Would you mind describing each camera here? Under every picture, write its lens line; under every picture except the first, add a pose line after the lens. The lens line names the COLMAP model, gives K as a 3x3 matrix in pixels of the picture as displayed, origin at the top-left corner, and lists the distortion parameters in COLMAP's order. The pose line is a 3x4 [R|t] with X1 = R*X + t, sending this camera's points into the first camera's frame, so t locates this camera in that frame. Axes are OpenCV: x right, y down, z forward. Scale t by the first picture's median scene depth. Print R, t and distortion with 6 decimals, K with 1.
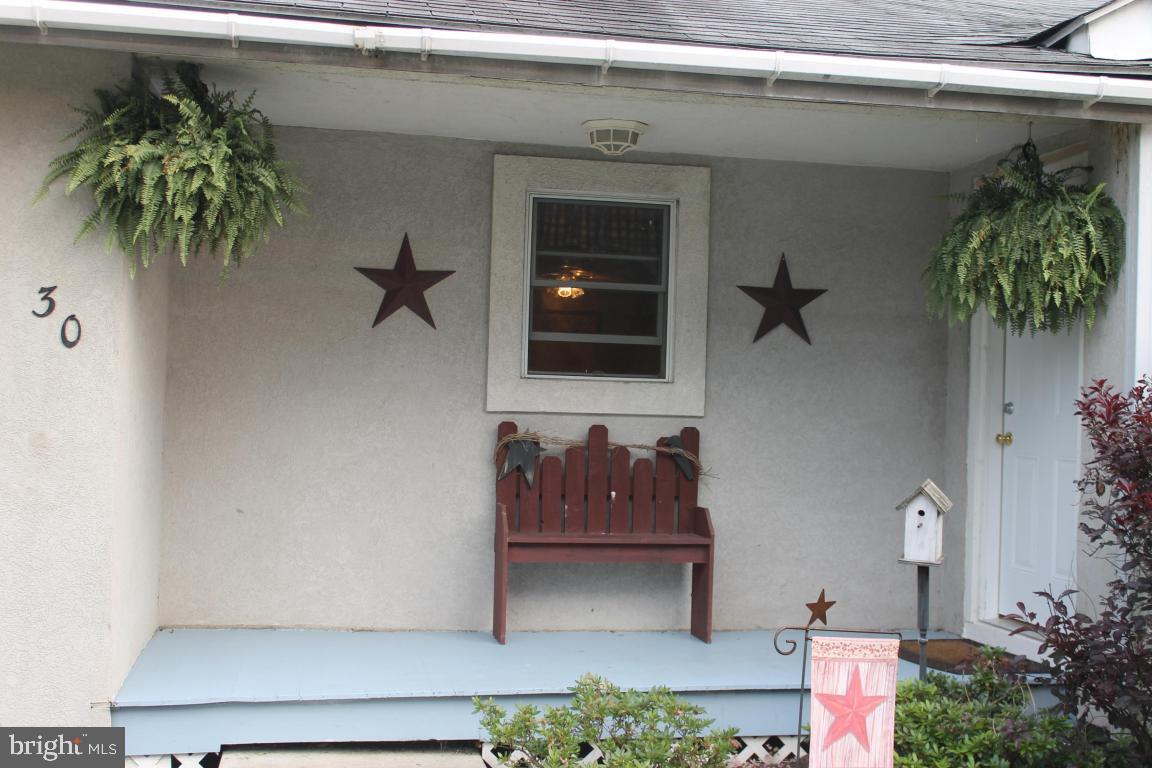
lens RADIAL K [[1384.1, 0, 576.0], [0, 1384.1, 384.0], [0, 0, 1]] dist [-0.021191, -0.017400]
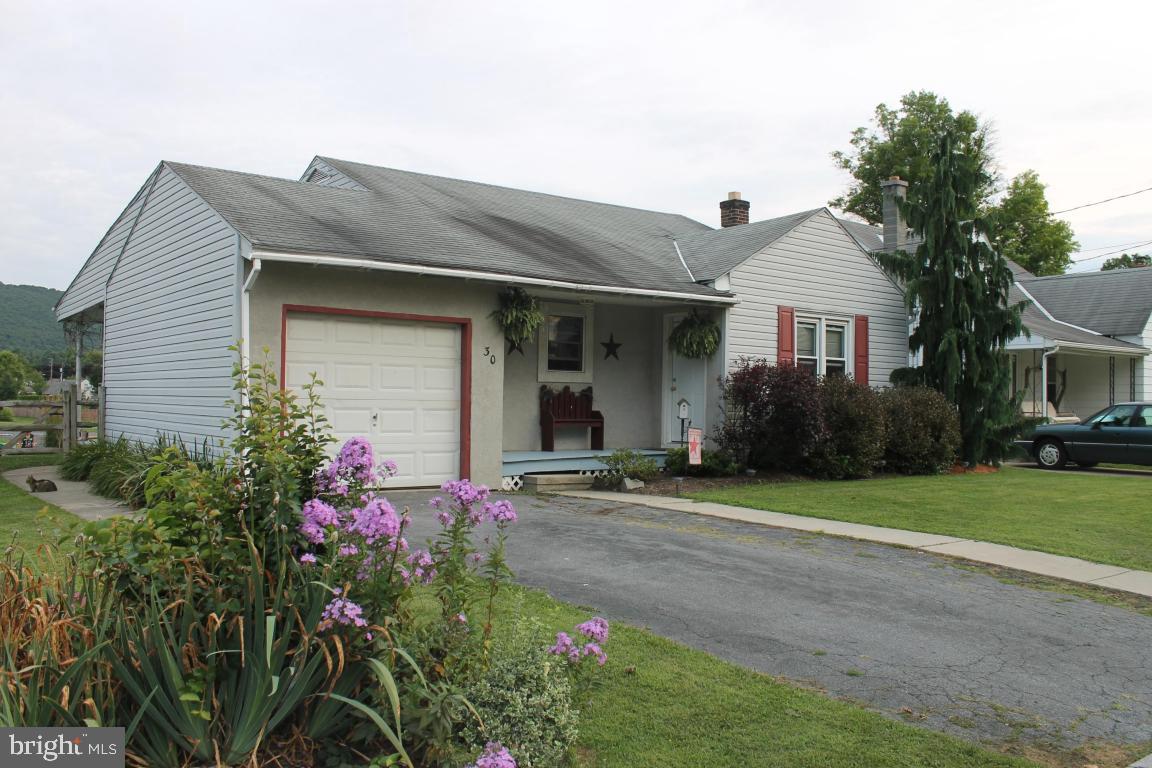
lens RADIAL K [[964.5, 0, 576.0], [0, 964.5, 384.0], [0, 0, 1]] dist [-0.173872, 0.150422]
pose [[0.891771, -0.007293, 0.452428, -0.985303], [0.000627, 0.999889, 0.014882, -0.007813], [-0.452486, -0.012988, 0.891677, -1.018927]]
